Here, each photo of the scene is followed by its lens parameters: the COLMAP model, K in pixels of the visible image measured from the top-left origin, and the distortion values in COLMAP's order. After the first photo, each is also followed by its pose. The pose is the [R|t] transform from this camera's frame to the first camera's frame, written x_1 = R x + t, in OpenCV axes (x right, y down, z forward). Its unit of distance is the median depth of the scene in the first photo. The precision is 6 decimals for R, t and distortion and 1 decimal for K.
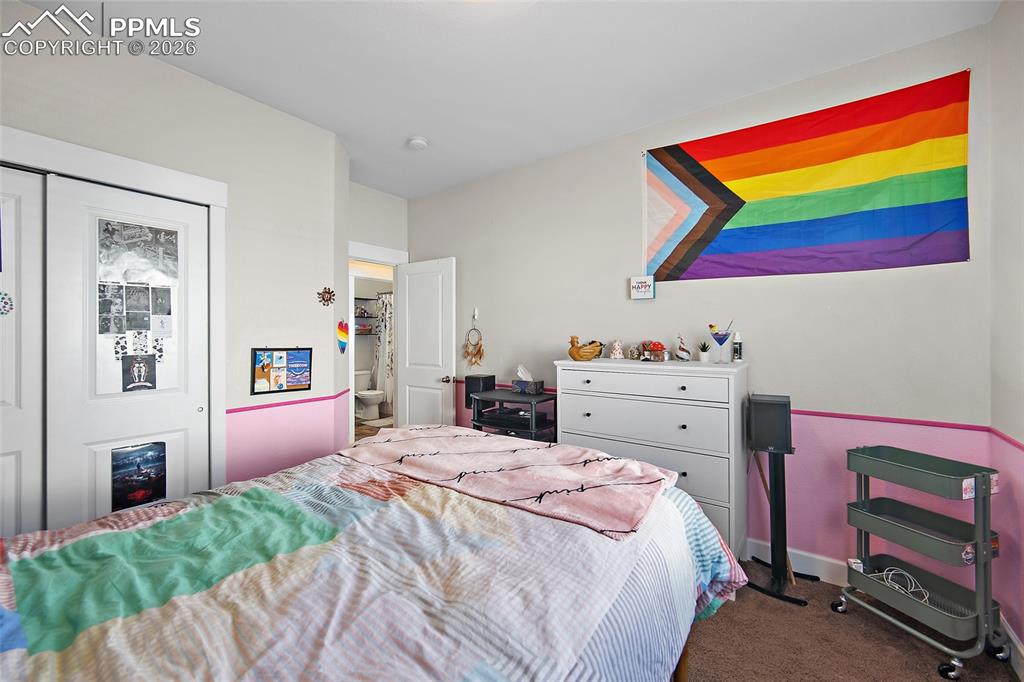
lens RADIAL K [[400.0, 0, 512.0], [0, 400.0, 341.0], [0, 0, 1]] dist [0.001214, 0.000068]
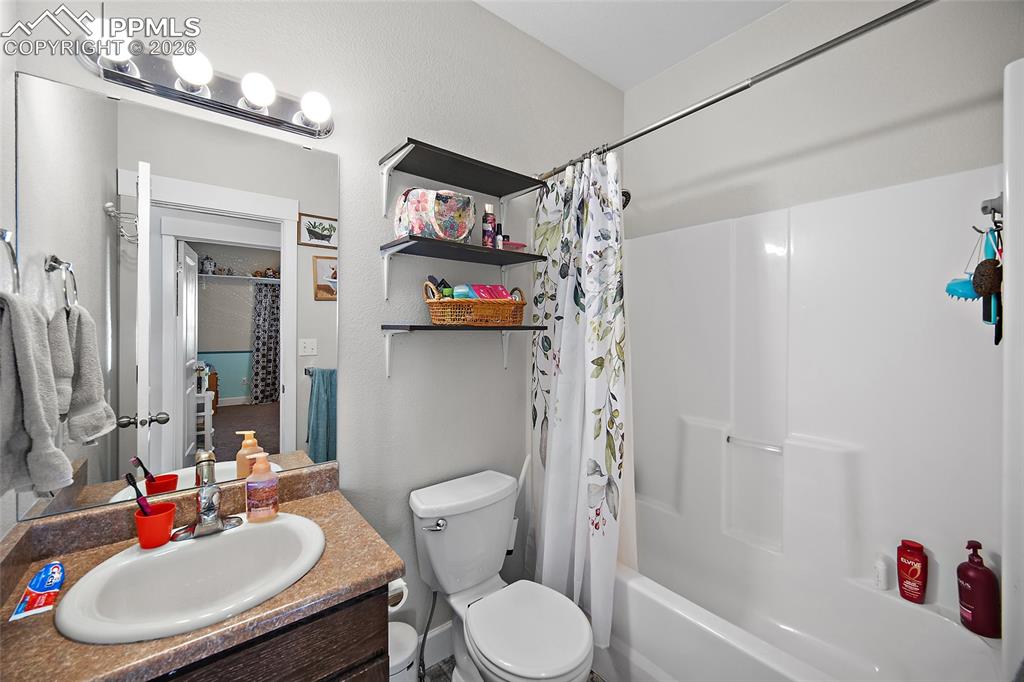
lens RADIAL K [[400.0, 0, 512.0], [0, 400.0, 341.0], [0, 0, 1]] dist [0.001214, 0.000068]
pose [[0.964546, 0.009050, -0.263761, -0.292342], [-0.008410, 0.999958, 0.003554, -0.009678], [0.263782, -0.001210, 0.964582, 0.765066]]
